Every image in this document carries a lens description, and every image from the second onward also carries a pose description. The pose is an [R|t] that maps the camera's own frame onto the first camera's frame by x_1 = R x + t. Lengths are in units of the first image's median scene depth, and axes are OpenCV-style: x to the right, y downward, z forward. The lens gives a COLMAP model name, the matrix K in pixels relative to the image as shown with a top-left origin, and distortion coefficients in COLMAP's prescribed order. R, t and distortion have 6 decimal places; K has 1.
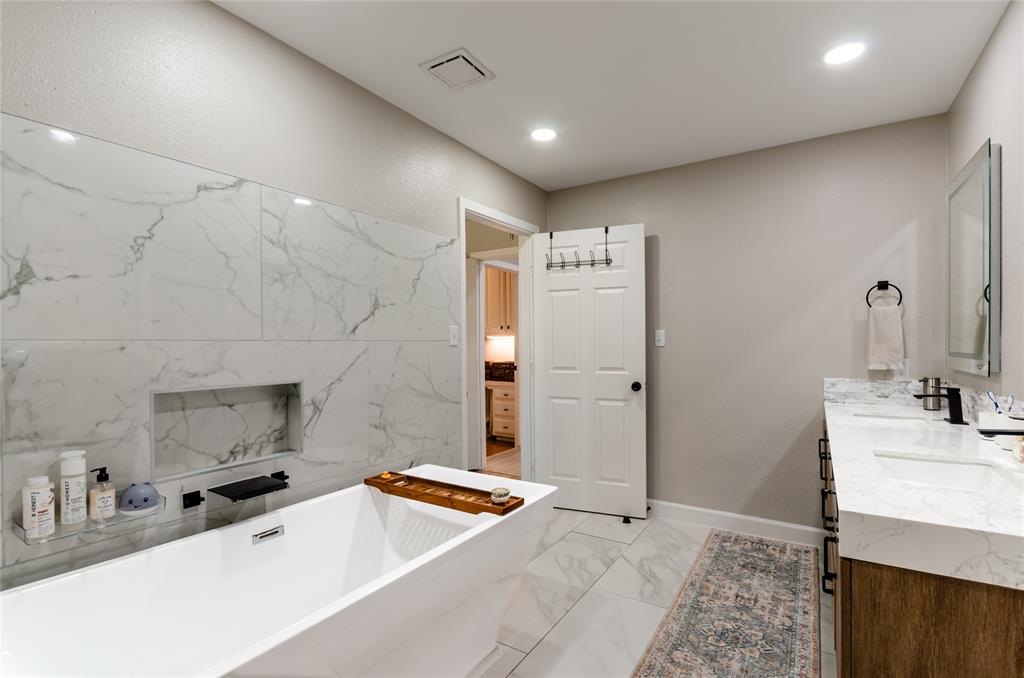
lens RADIAL K [[479.4, 0, 521.6], [0, 479.4, 341.7], [0, 0, 1]] dist [0.008752, -0.005219]
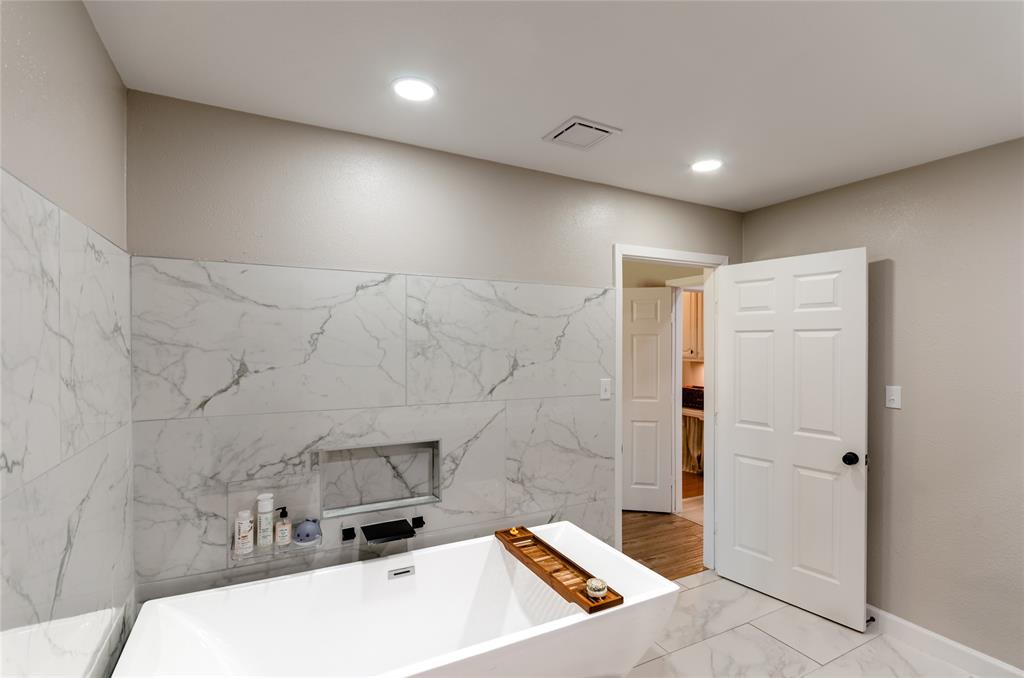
lens RADIAL K [[479.4, 0, 515.6], [0, 479.4, 343.8], [0, 0, 1]] dist [0.008752, -0.005219]
pose [[0.865542, 0.011860, -0.500697, 0.254740], [-0.011385, 0.999927, 0.004004, -0.144058], [0.500708, 0.002235, 0.865614, 0.091880]]
